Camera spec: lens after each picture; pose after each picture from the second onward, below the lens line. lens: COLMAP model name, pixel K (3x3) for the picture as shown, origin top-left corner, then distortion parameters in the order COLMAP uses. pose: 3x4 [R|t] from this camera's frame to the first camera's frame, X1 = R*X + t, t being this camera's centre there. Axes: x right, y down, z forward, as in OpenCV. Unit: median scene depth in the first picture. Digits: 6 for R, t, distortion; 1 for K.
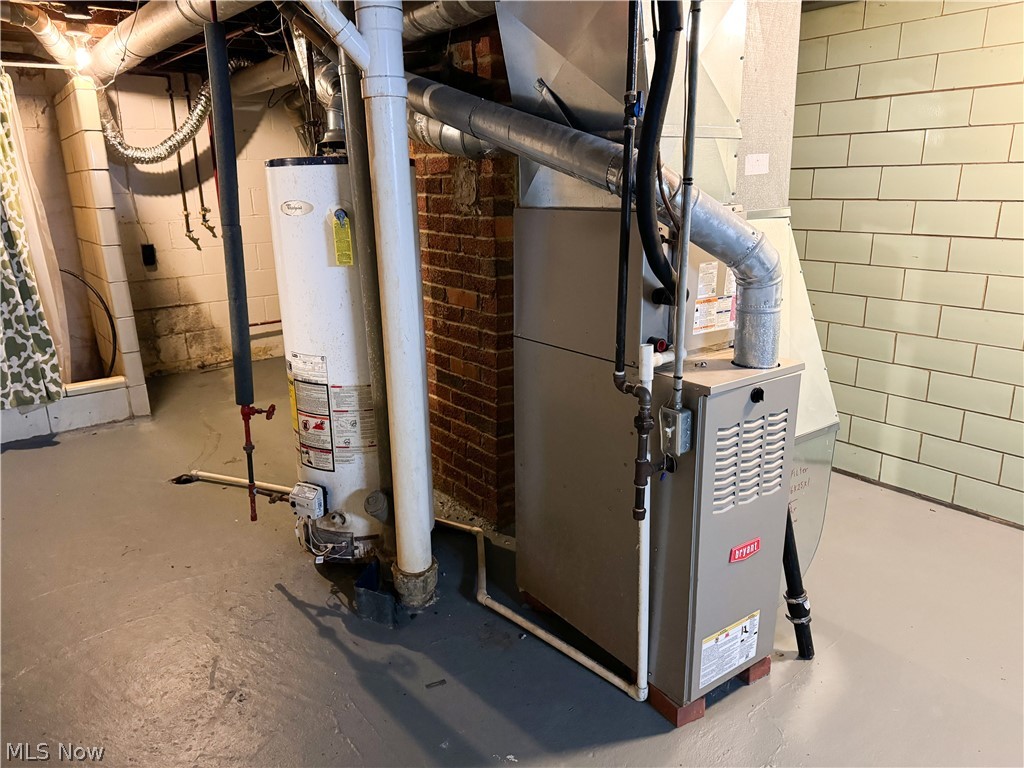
lens RADIAL K [[713.3, 0, 512.0], [0, 713.3, 384.0], [0, 0, 1]] dist [0.058255, -0.064708]
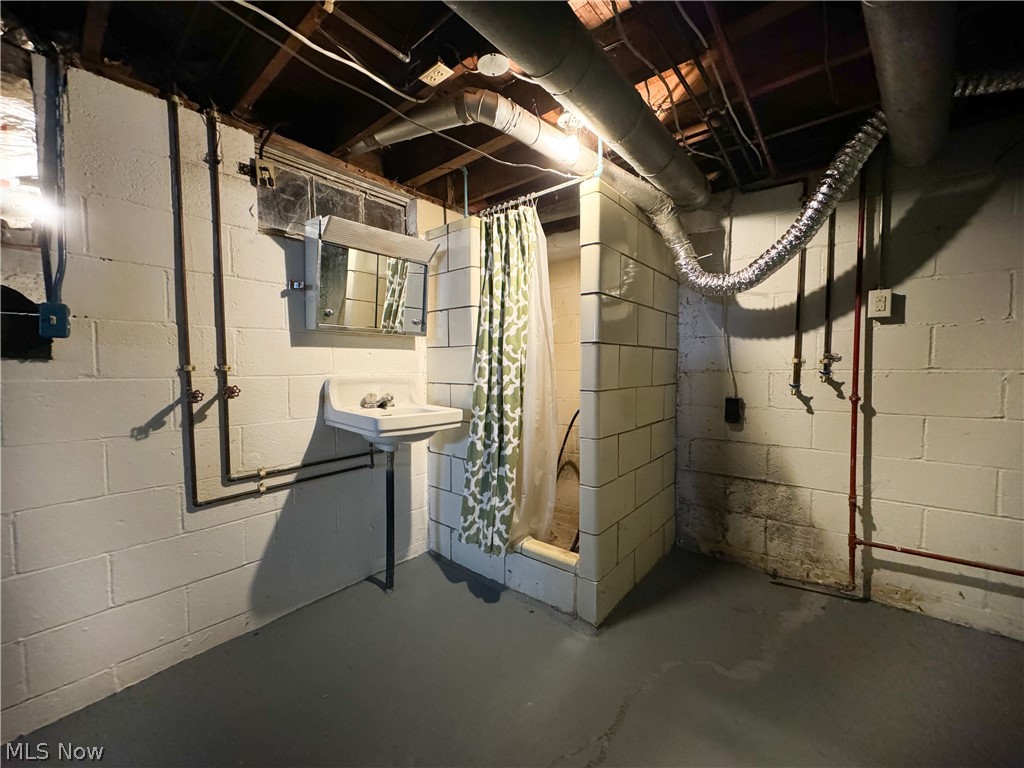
lens RADIAL K [[409.7, 0, 506.6], [0, 409.7, 381.9], [0, 0, 1]] dist [-0.002885, -0.000257]
pose [[0.226444, 0.067299, -0.971696, -0.159646], [-0.269671, 0.962945, 0.003849, -0.185182], [0.935949, 0.261167, 0.236202, 0.840458]]
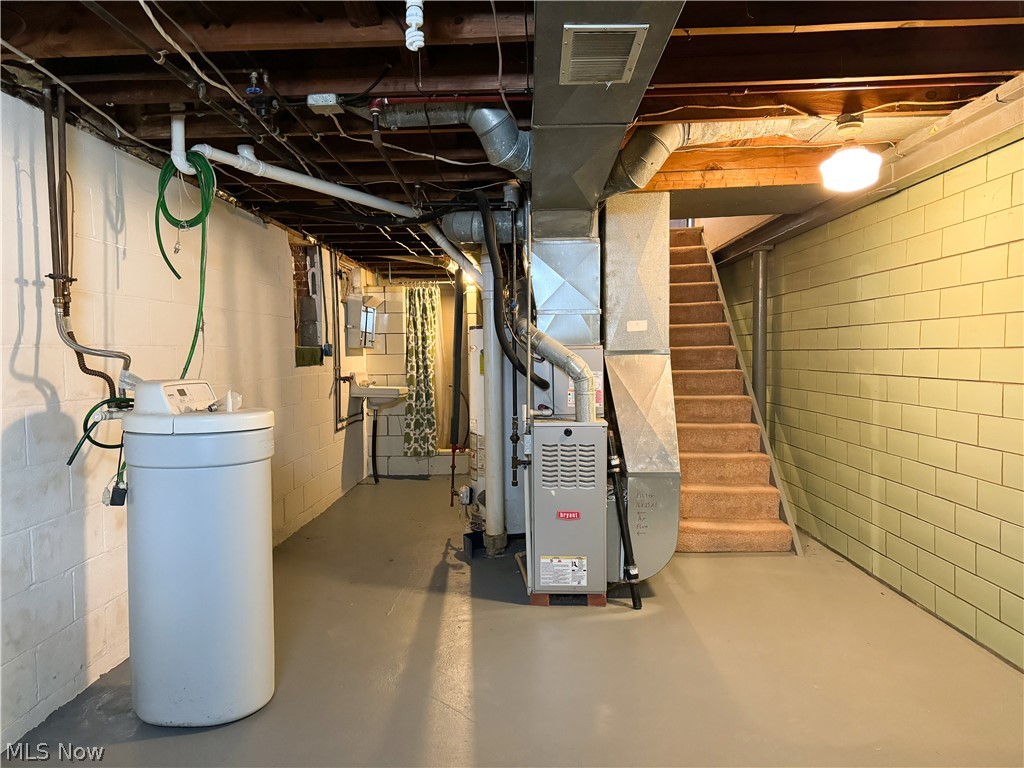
lens RADIAL K [[713.3, 0, 512.0], [0, 713.3, 384.0], [0, 0, 1]] dist [0.058255, -0.064708]
pose [[0.784379, 0.036194, -0.619225, 0.637458], [-0.171956, 0.971857, -0.161013, 0.102748], [0.595971, 0.232775, 0.768528, -0.303508]]
